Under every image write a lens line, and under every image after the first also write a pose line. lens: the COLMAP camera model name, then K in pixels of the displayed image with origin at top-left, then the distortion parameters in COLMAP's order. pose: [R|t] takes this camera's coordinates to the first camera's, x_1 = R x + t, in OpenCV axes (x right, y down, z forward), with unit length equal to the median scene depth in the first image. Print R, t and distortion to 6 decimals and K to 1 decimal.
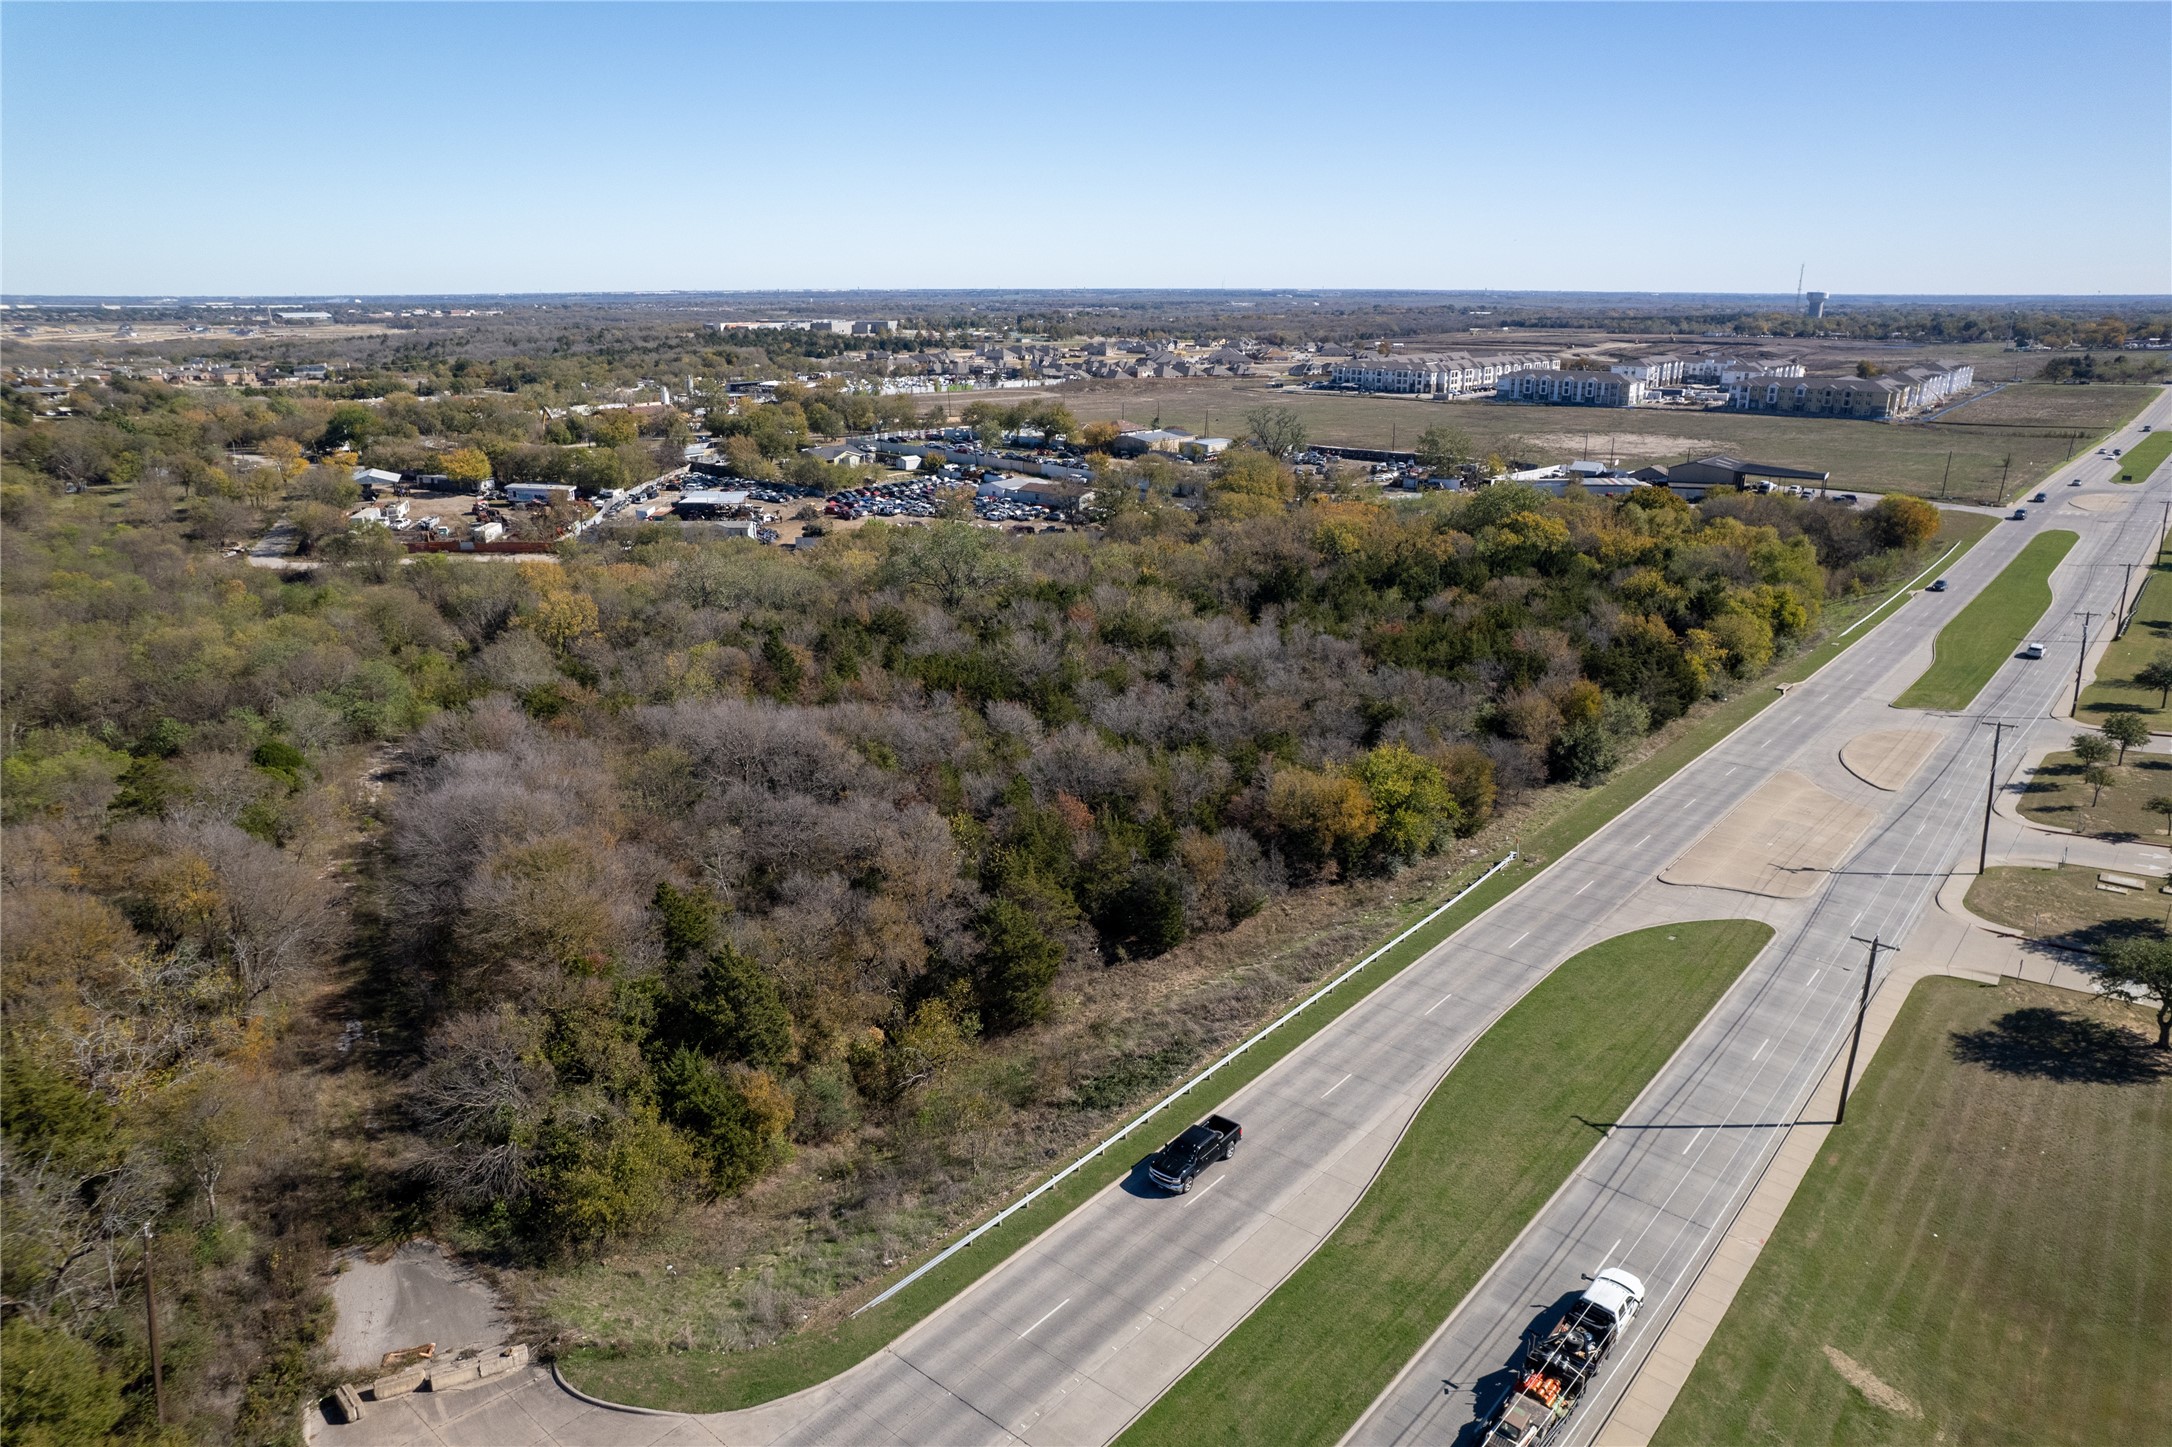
lens RADIAL K [[1374.2, 0, 1110.2], [0, 1374.2, 733.5], [0, 0, 1]] dist [-0.075835, 0.066888]
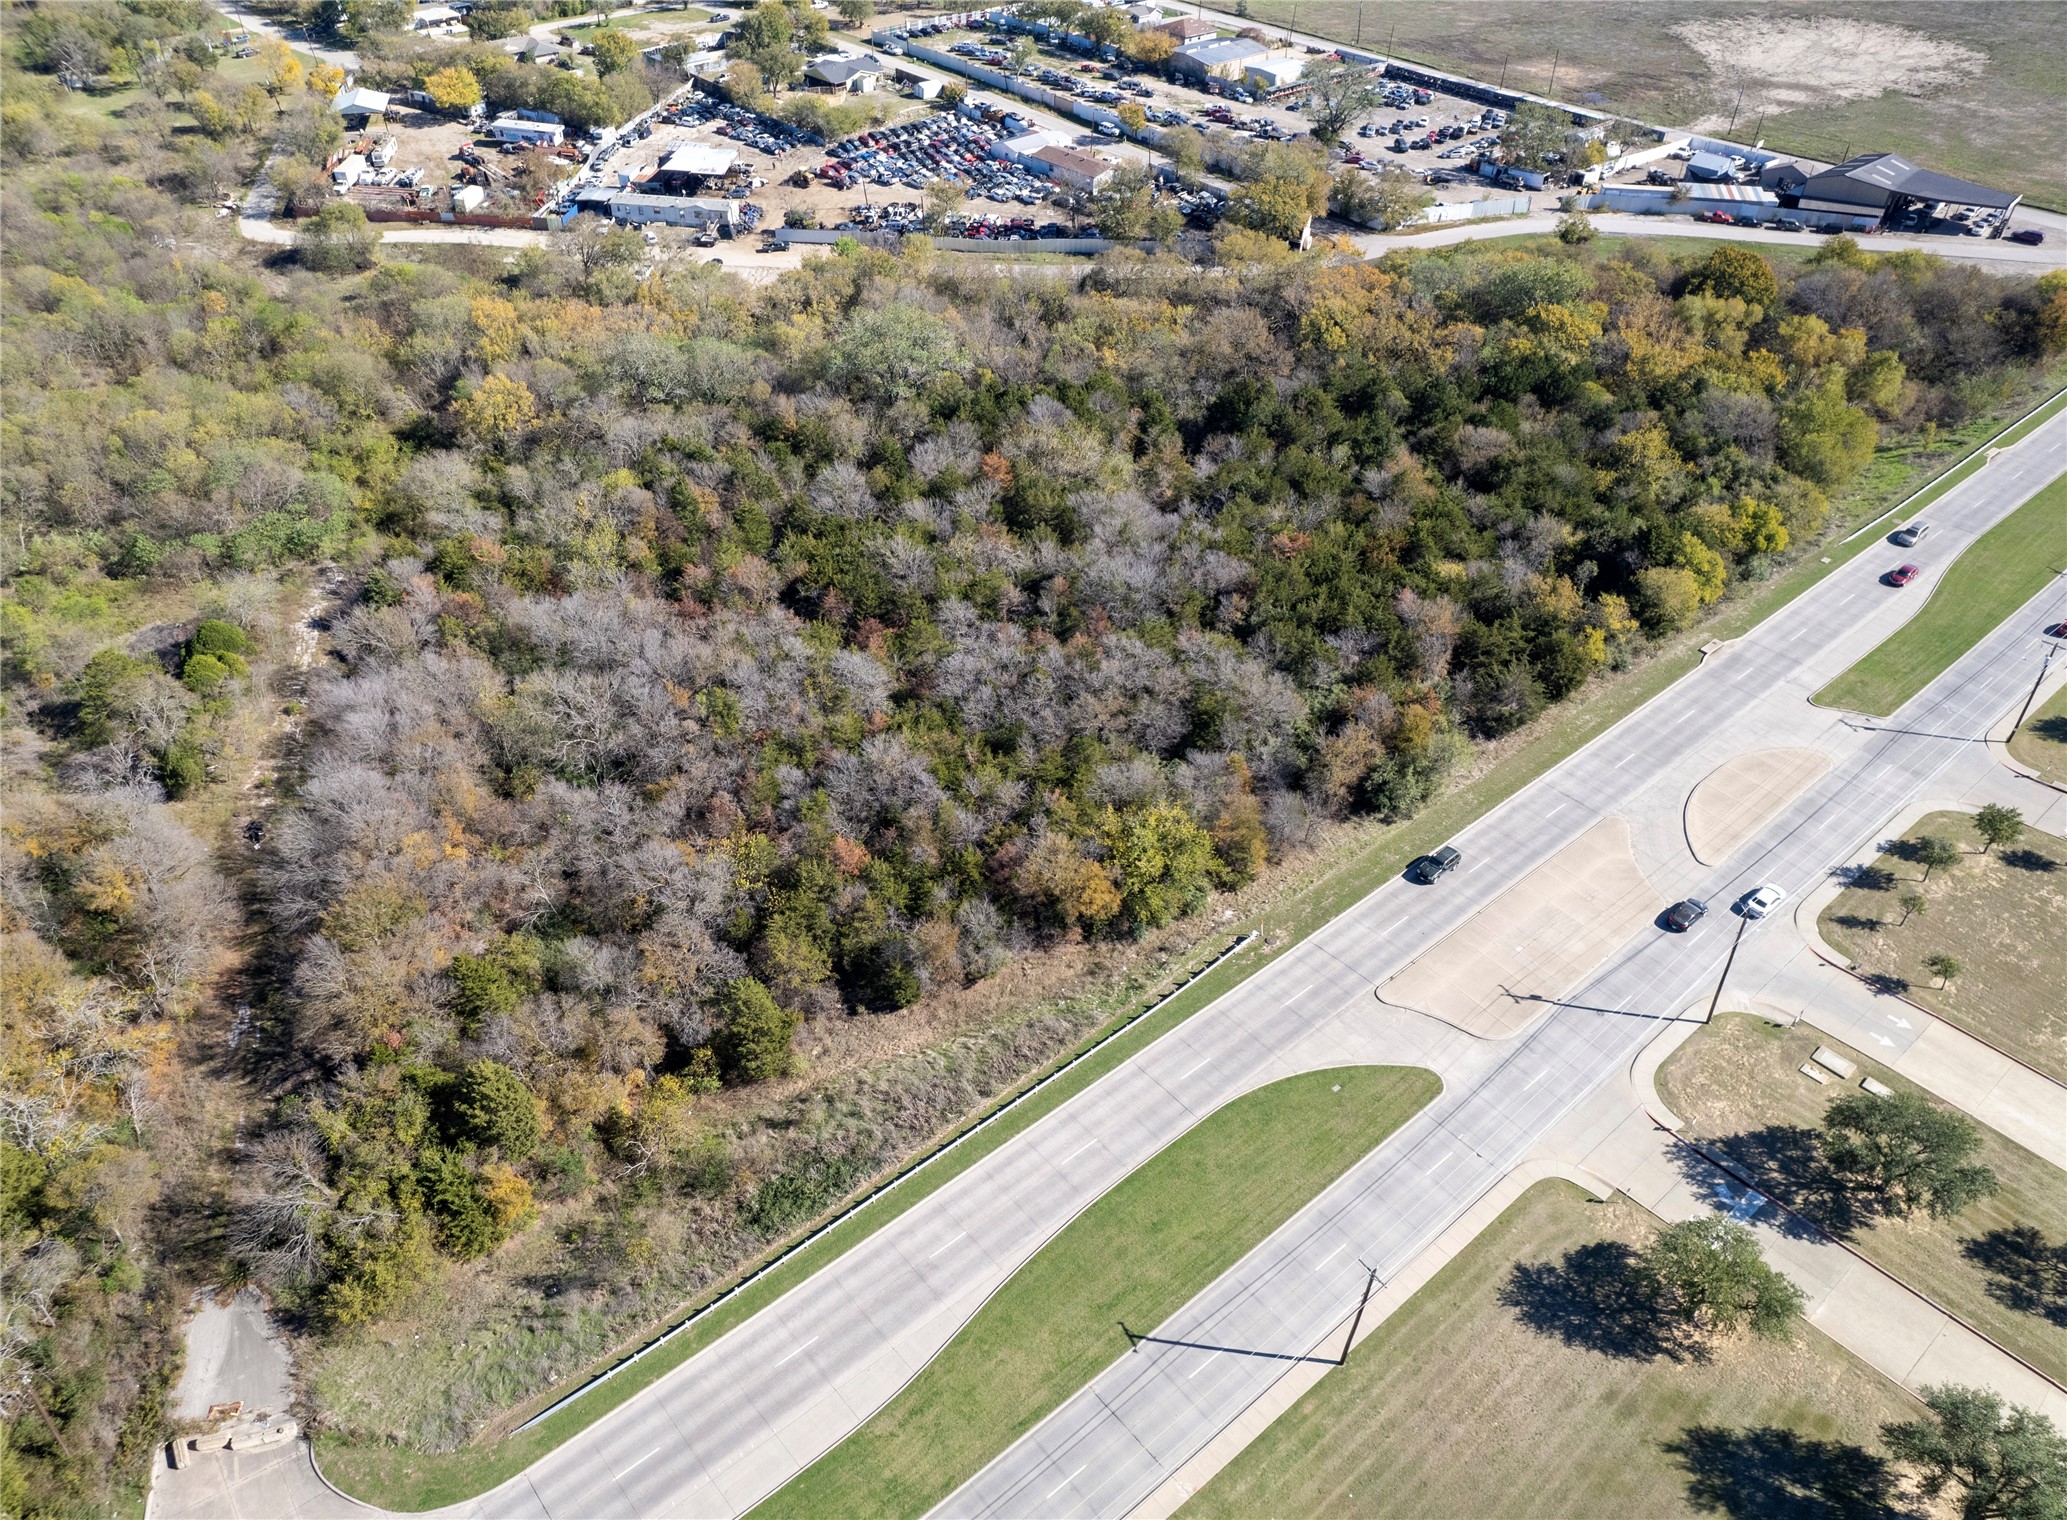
lens RADIAL K [[1463.2, 0, 992.3], [0, 1463.2, 754.0], [0, 0, 1]] dist [-0.092278, 0.088626]
pose [[0.983254, 0.113060, -0.142931, 0.247379], [-0.053559, 0.928934, 0.366351, -0.455392], [0.174193, -0.352560, 0.919433, -0.021967]]
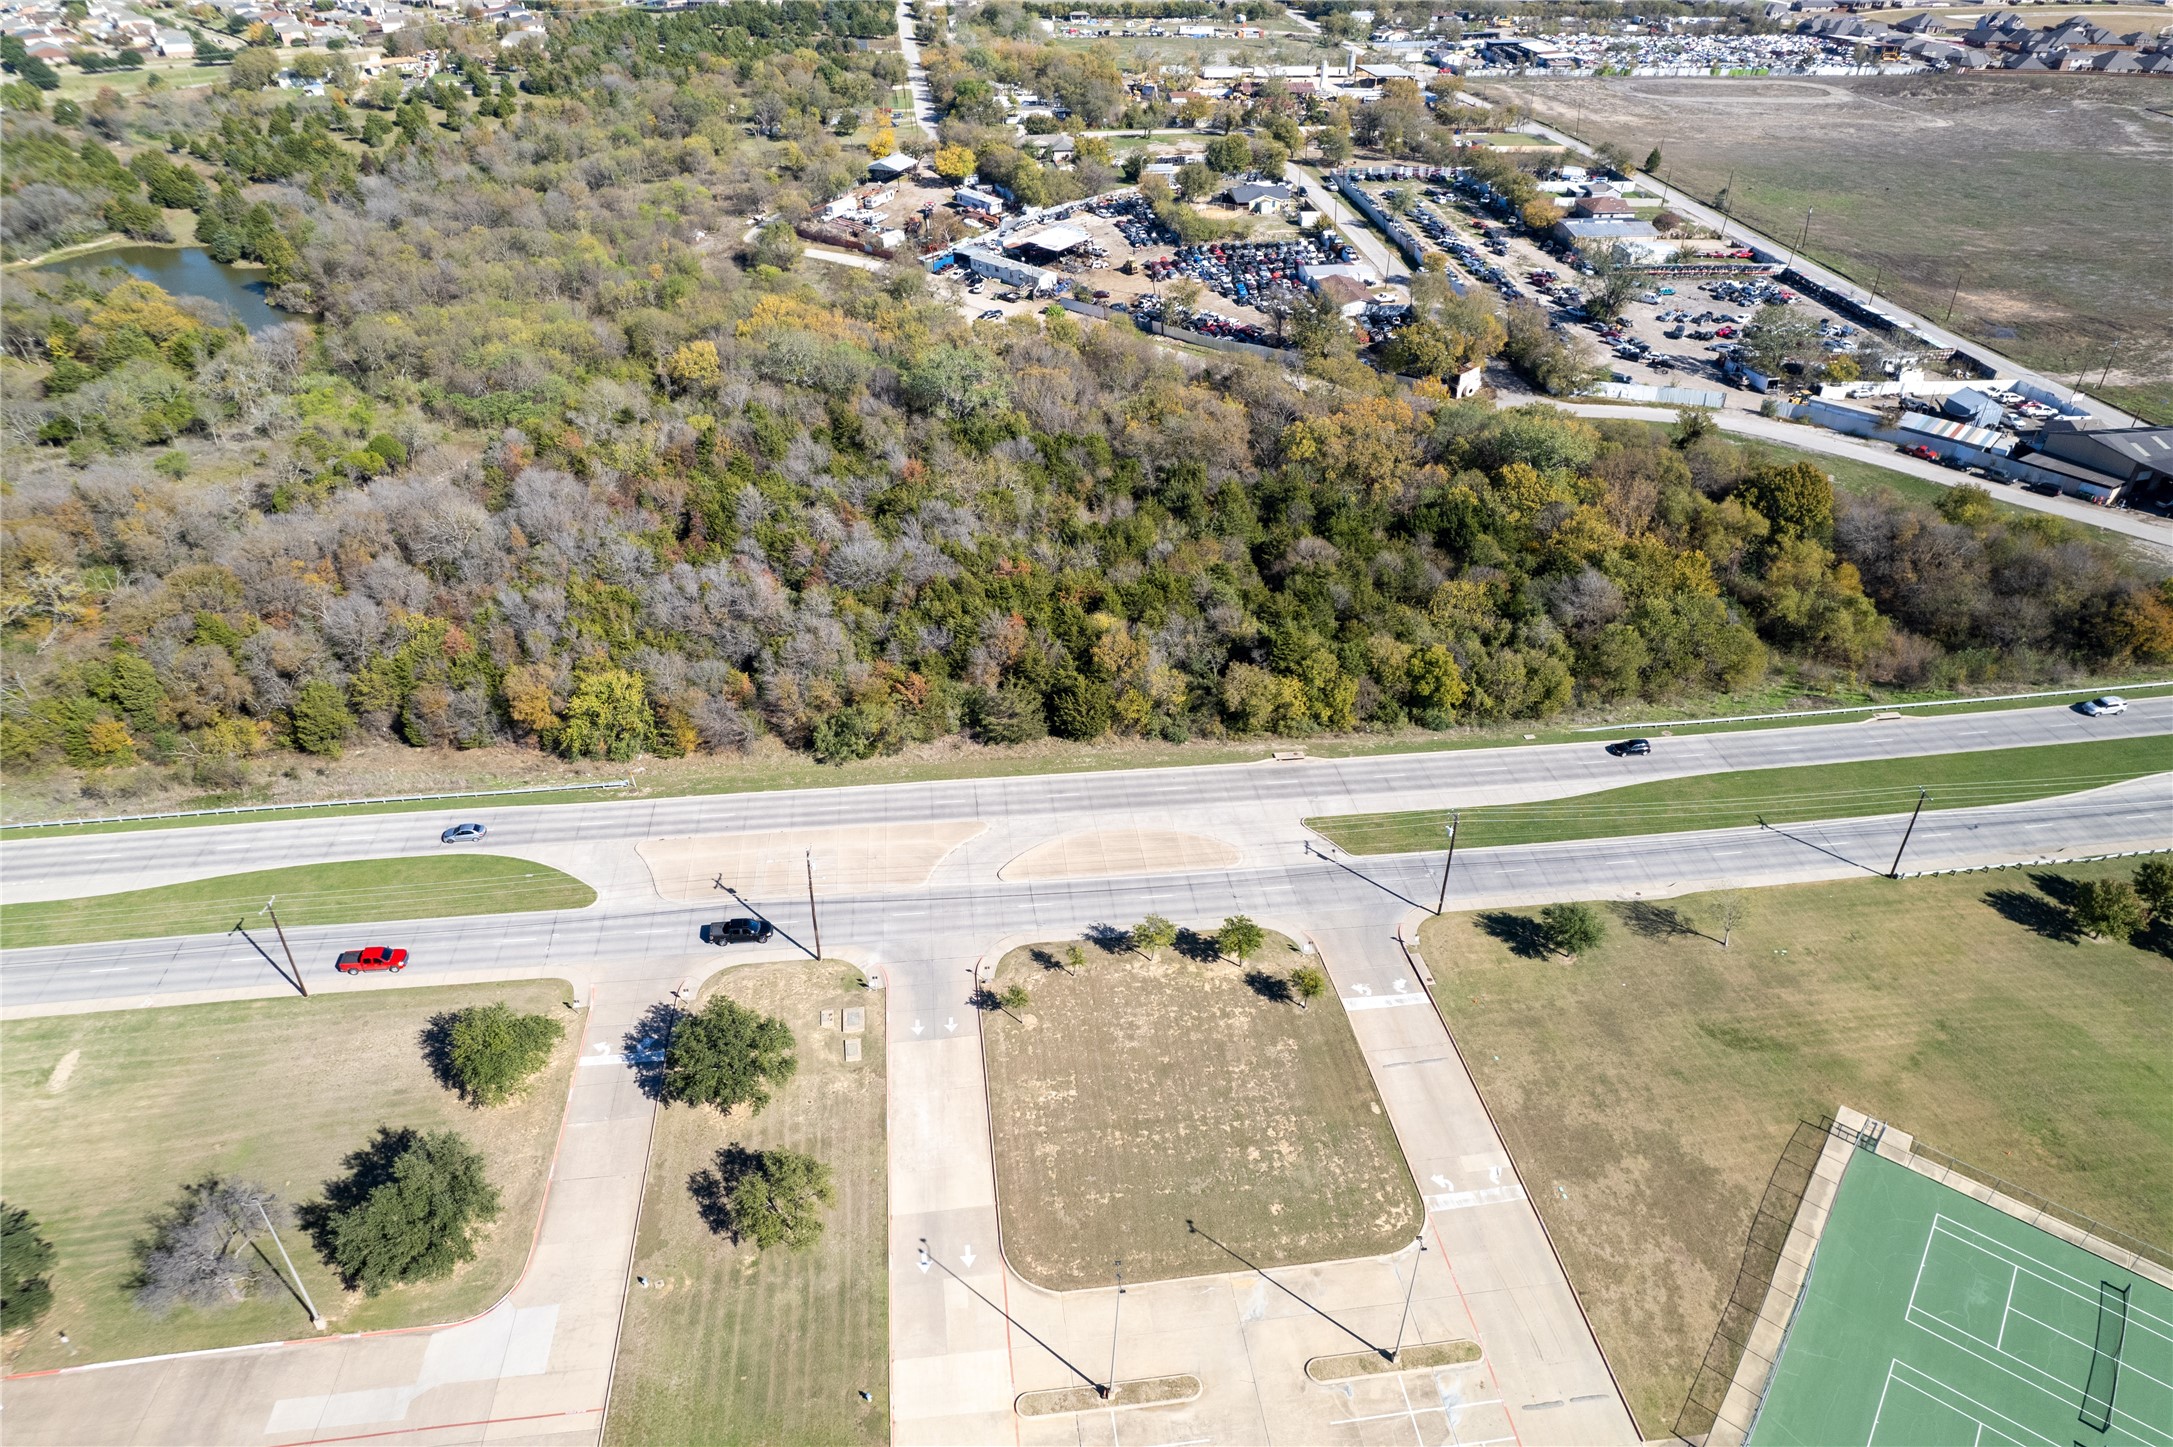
lens RADIAL K [[1374.8, 0, 1110.8], [0, 1374.8, 733.5], [0, 0, 1]] dist [-0.075835, 0.066888]
pose [[0.746785, 0.379564, -0.546117, 1.415744], [-0.209524, 0.913604, 0.348464, -0.547605], [0.631199, -0.145803, 0.761794, 0.279691]]
